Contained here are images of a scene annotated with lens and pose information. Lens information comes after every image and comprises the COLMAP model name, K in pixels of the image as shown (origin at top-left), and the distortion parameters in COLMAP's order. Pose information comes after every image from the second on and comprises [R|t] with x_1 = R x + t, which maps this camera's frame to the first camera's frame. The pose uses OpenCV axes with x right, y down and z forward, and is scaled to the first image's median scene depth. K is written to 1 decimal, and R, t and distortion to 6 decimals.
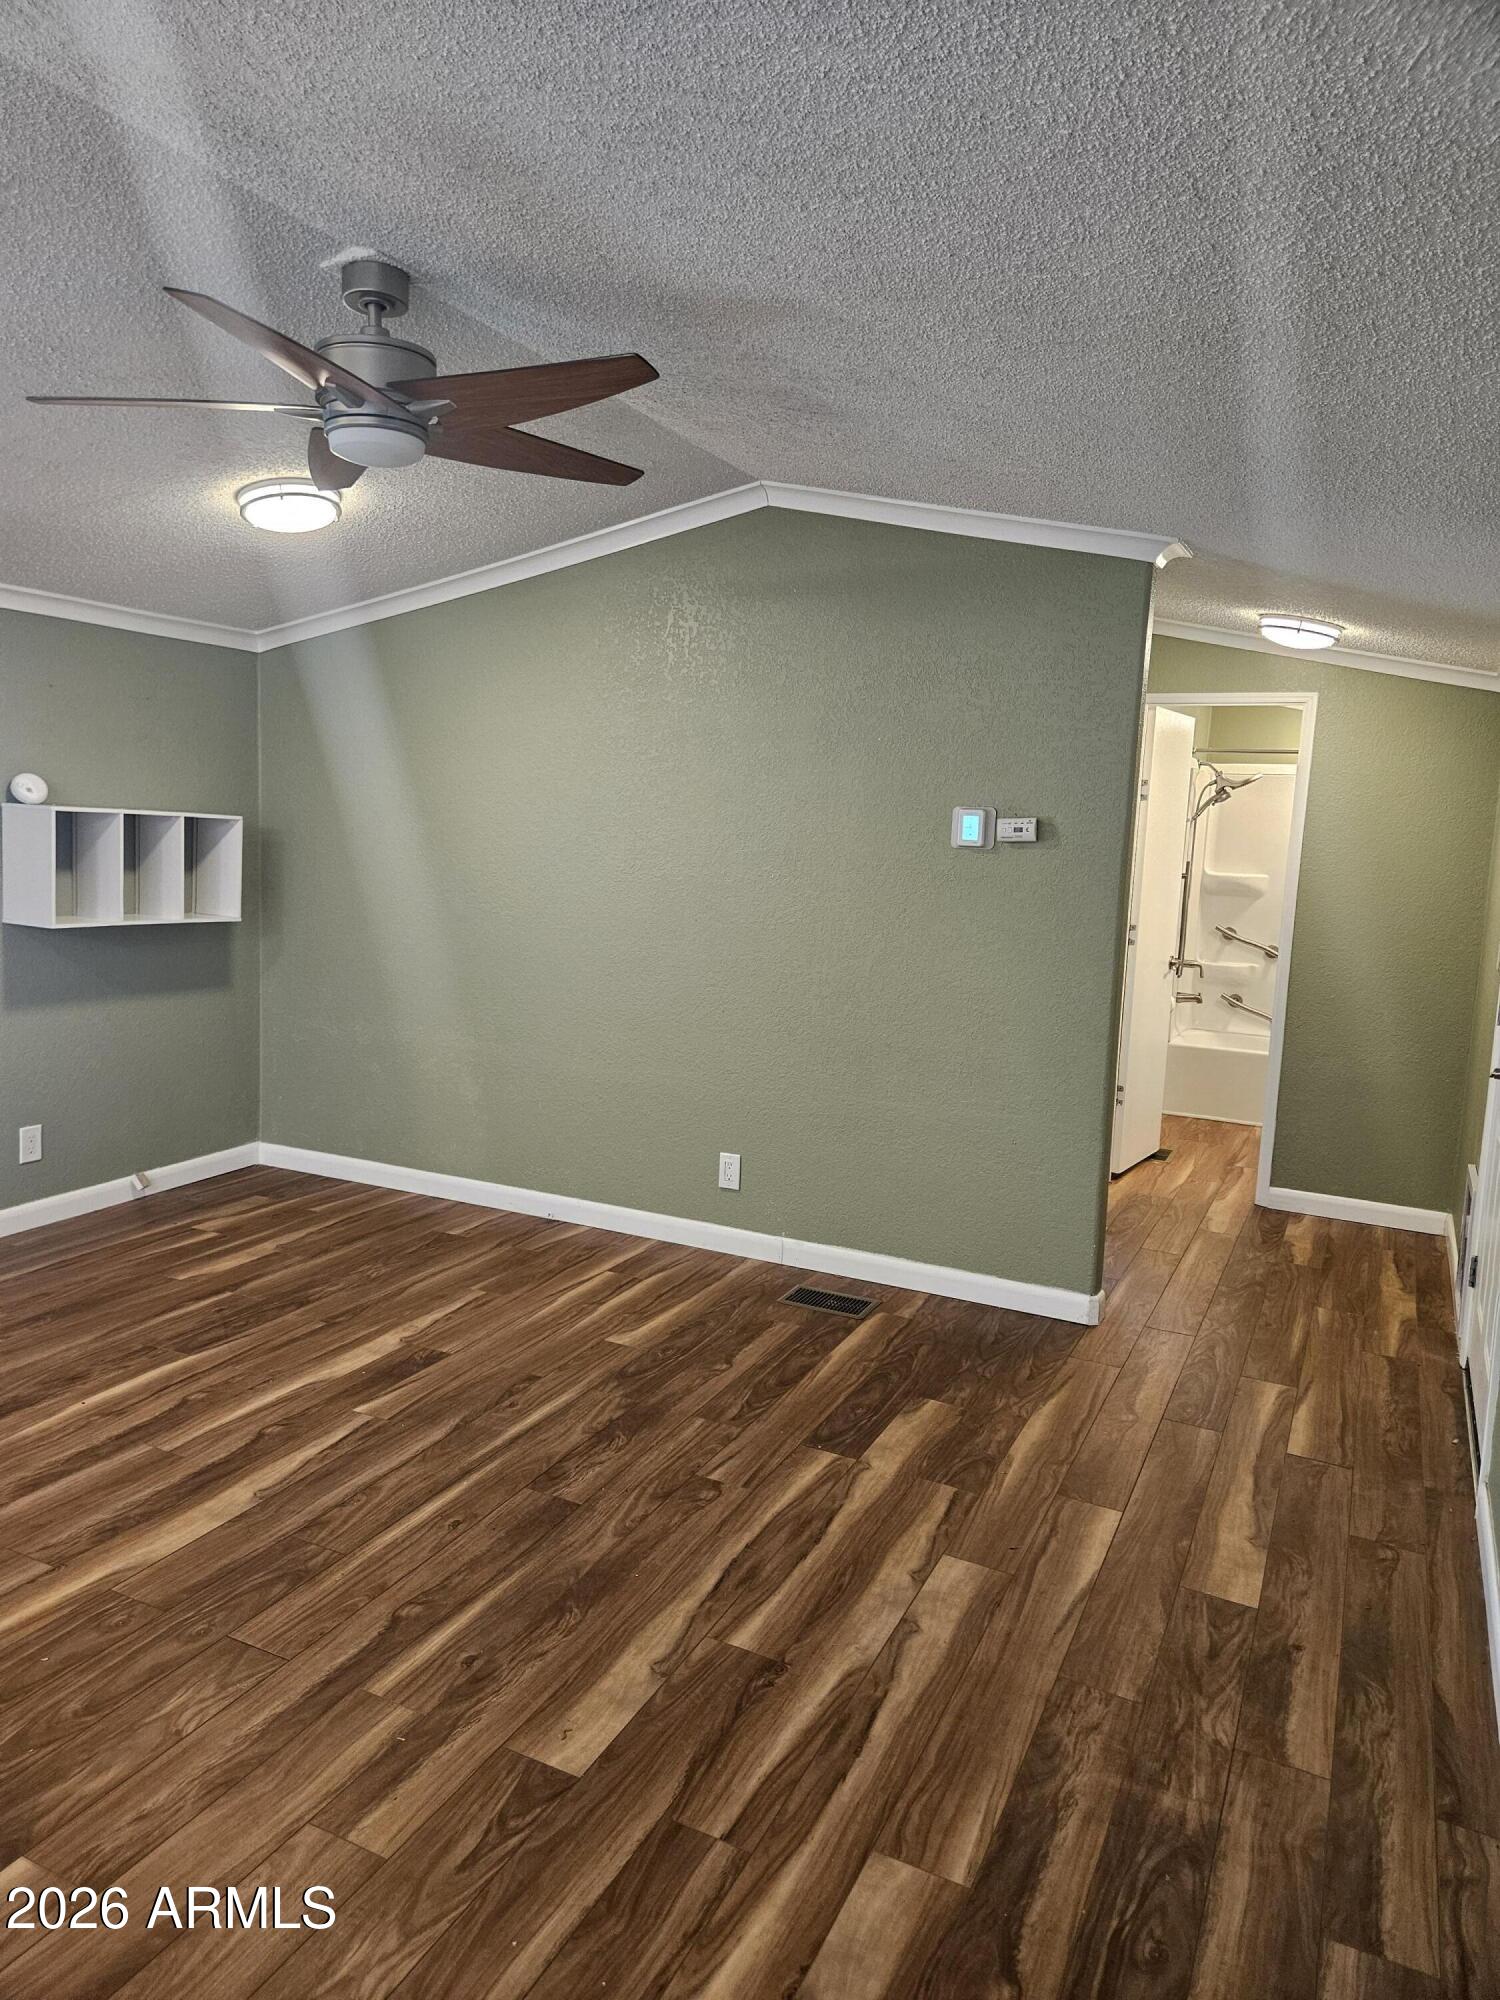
lens RADIAL K [[1336.9, 0, 747.6], [0, 1336.9, 999.6], [0, 0, 1]] dist [0.080446, -0.061422]
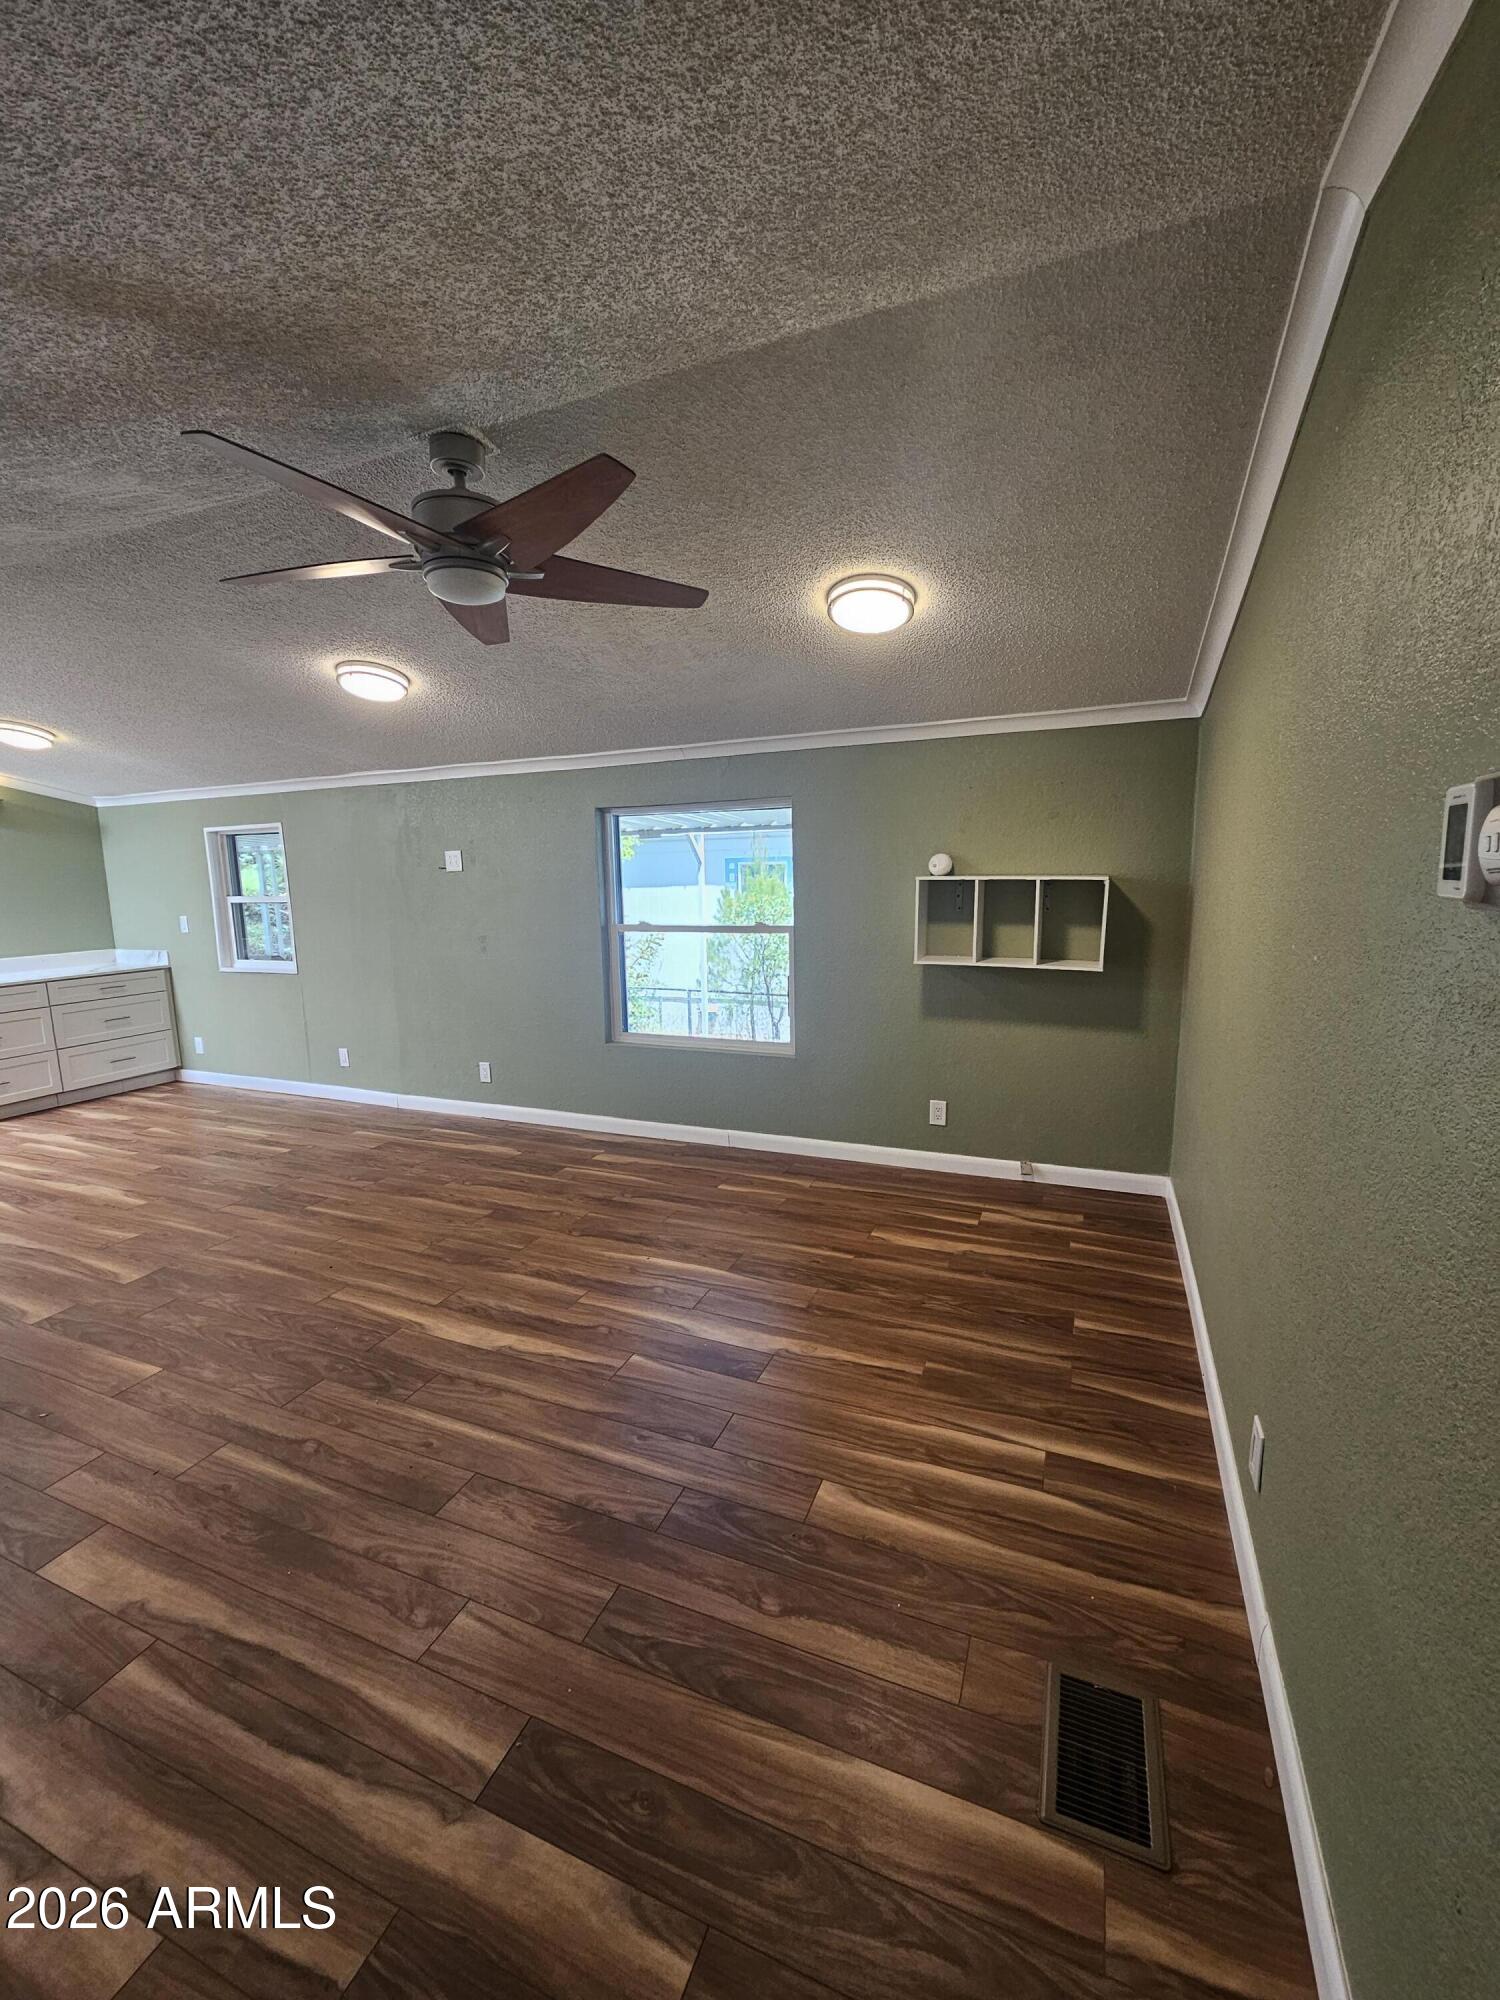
lens RADIAL K [[824.2, 0, 753.8], [0, 824.2, 995.3], [0, 0, 1]] dist [-0.000126, 0.000107]
pose [[0.051506, 0.110206, -0.992573, 0.411442], [-0.107375, 0.988742, 0.104209, -0.113963], [0.992884, 0.101210, 0.062760, 0.953622]]
